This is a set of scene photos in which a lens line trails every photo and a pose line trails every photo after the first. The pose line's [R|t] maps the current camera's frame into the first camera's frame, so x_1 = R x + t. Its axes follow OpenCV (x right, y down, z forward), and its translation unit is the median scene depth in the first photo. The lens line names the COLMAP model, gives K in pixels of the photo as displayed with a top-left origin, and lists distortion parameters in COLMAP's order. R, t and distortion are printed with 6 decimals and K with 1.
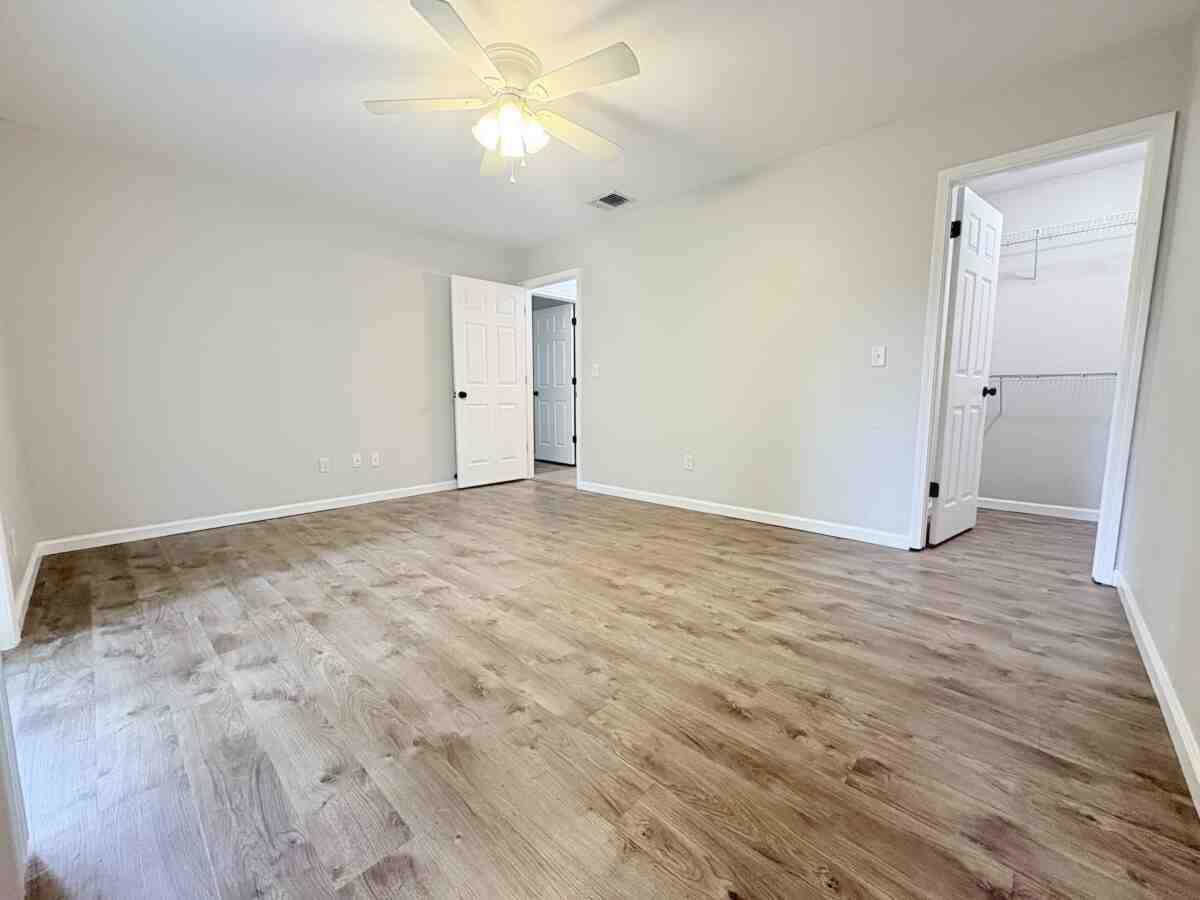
lens RADIAL K [[478.1, 0, 599.2], [0, 478.1, 450.2], [0, 0, 1]] dist [-0.003124, 0.000038]
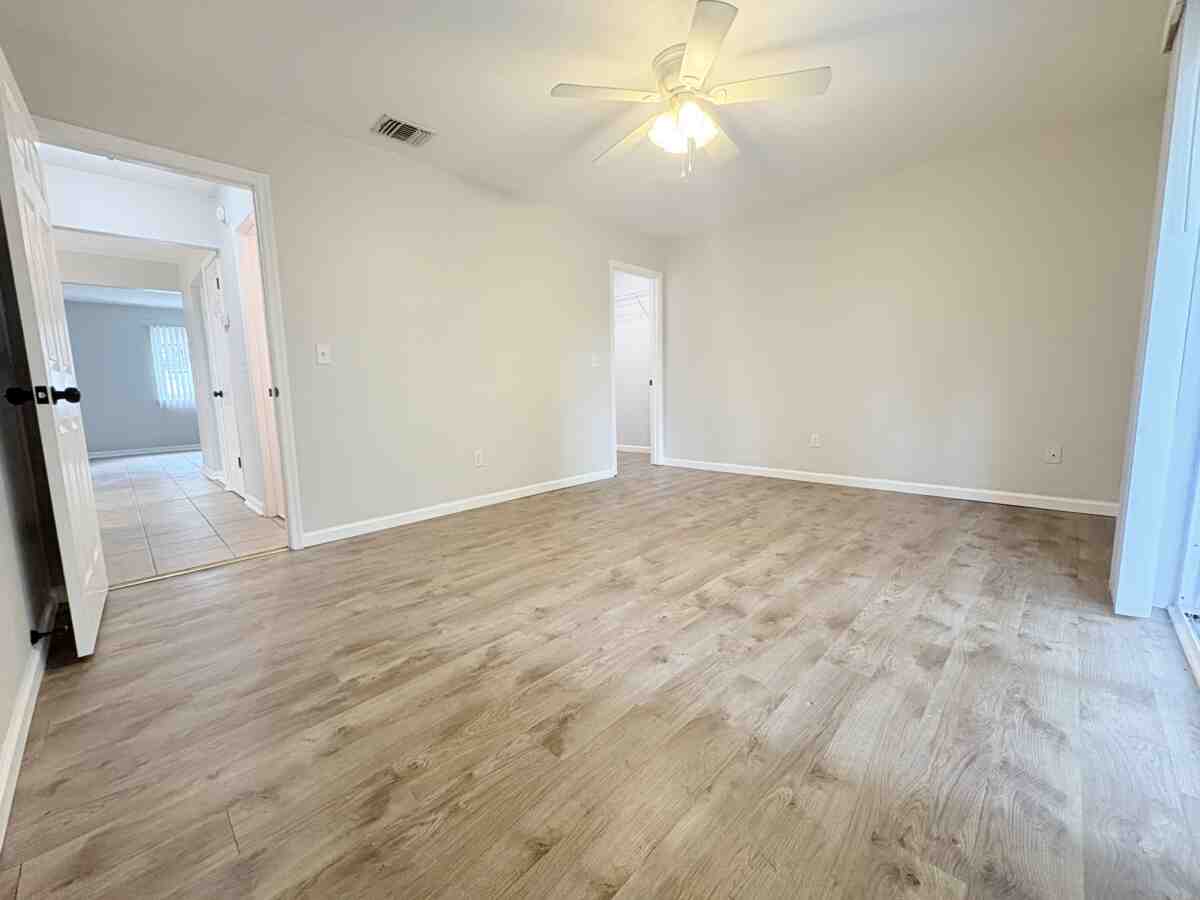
lens RADIAL K [[478.1, 0, 599.2], [0, 478.1, 450.2], [0, 0, 1]] dist [-0.003124, 0.000038]
pose [[0.026457, -0.130885, 0.991044, -1.297612], [0.142818, 0.981716, 0.125841, -0.131897], [-0.989395, 0.138210, 0.044666, 1.215131]]
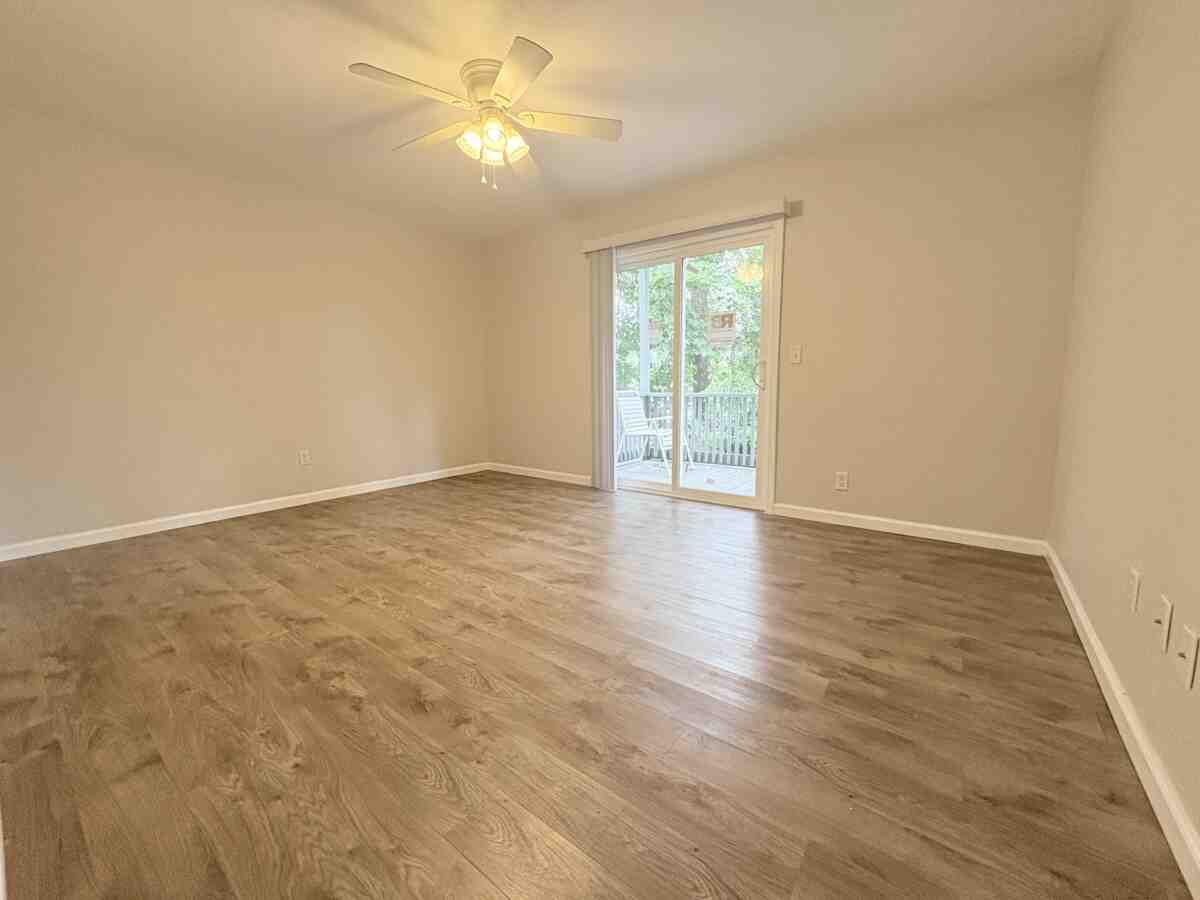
lens RADIAL K [[478.1, 0, 599.2], [0, 478.1, 450.2], [0, 0, 1]] dist [-0.003124, 0.000038]
pose [[-0.995023, 0.028608, -0.095446, -0.294877], [0.004060, 0.968743, 0.248035, -0.259307], [0.099559, 0.246413, -0.964038, 2.194073]]
